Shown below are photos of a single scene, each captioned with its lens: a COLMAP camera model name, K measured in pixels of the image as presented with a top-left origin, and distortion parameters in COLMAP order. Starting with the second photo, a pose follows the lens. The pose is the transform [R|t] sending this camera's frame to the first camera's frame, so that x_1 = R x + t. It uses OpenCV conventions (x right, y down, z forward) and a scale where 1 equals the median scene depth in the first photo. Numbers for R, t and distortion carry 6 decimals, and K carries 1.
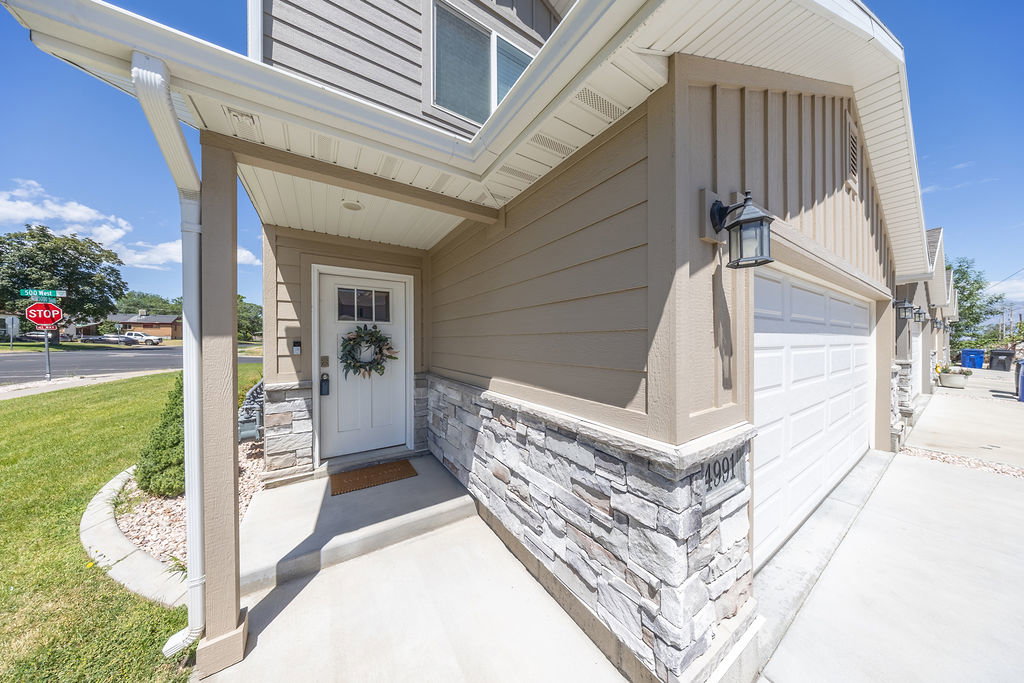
lens RADIAL K [[297.9, 0, 513.7], [0, 297.9, 341.7], [0, 0, 1]] dist [-0.001589, 0.000880]
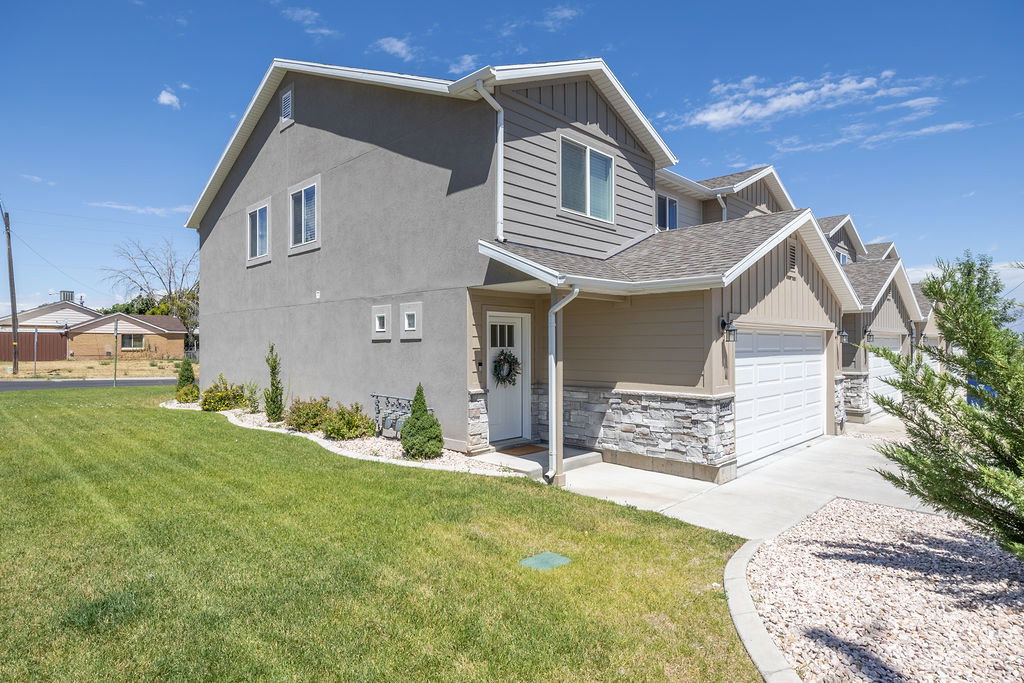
lens RADIAL K [[563.2, 0, 512.2], [0, 563.2, 343.4], [0, 0, 1]] dist [-0.002496, -0.000145]
pose [[0.975696, 0.001308, 0.219126, -1.785871], [0.000502, 0.999966, -0.008204, -0.110539], [-0.219129, 0.008114, 0.975662, -2.756283]]
